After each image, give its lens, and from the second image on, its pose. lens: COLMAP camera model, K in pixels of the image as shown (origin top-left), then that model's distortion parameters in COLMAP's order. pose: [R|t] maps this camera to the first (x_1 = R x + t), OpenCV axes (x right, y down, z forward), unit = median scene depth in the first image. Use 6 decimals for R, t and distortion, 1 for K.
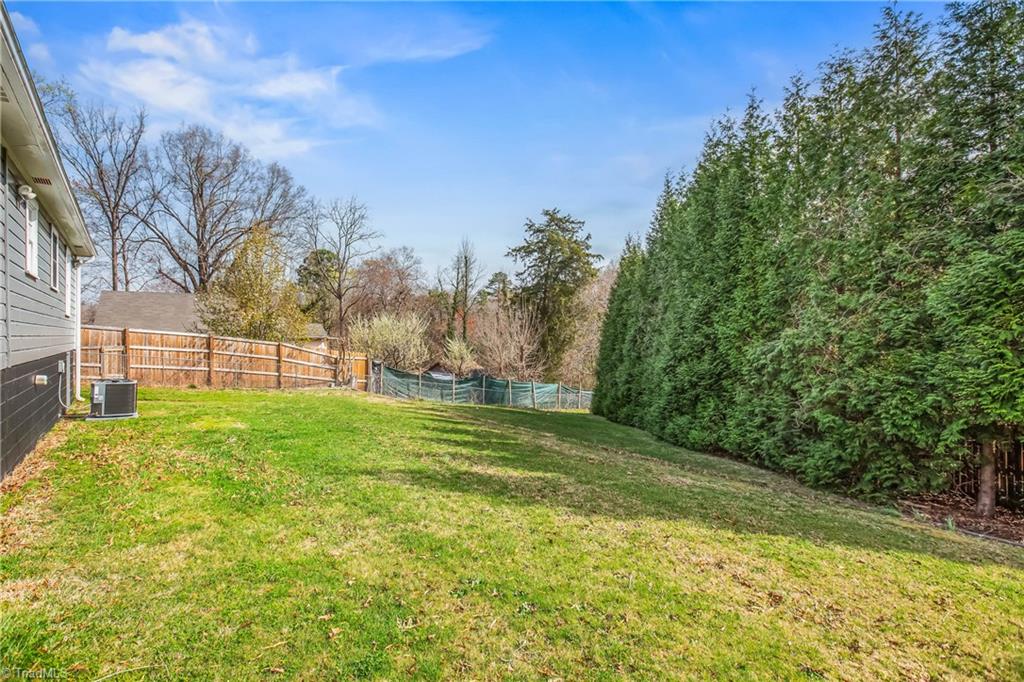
lens RADIAL K [[459.7, 0, 512.0], [0, 459.7, 341.0], [0, 0, 1]] dist [-0.001006, -0.000064]
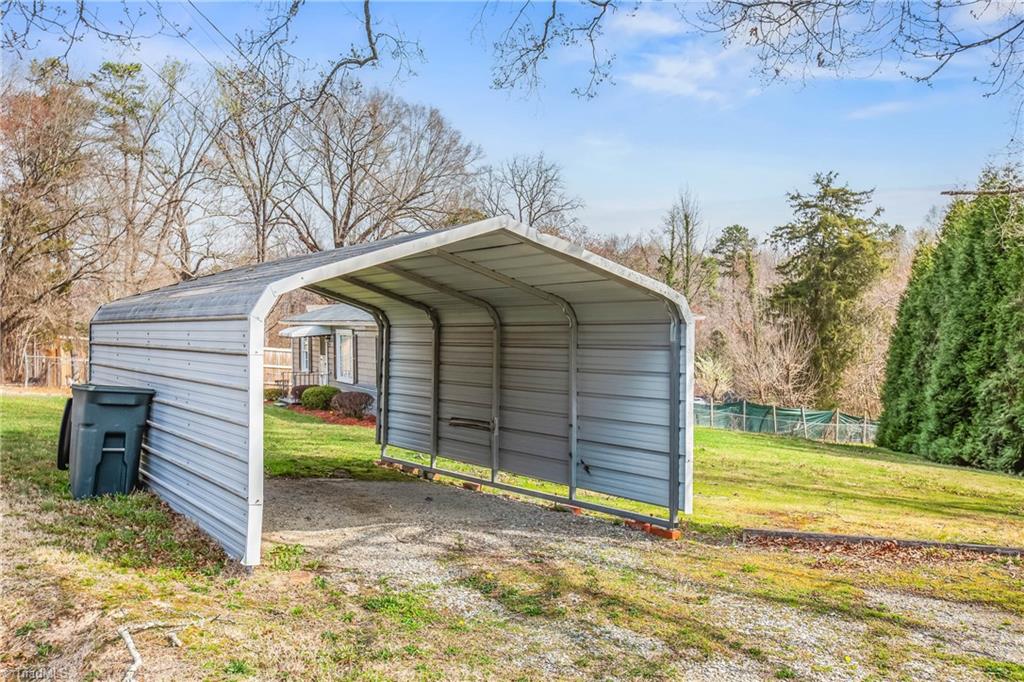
lens RADIAL K [[946.0, 0, 512.0], [0, 946.0, 341.0], [0, 0, 1]] dist [0.039088, 0.001981]
pose [[0.971867, -0.008360, -0.235382, -0.056581], [0.012263, 0.999810, 0.015122, -0.062210], [0.235211, -0.017583, 0.971785, -0.751749]]
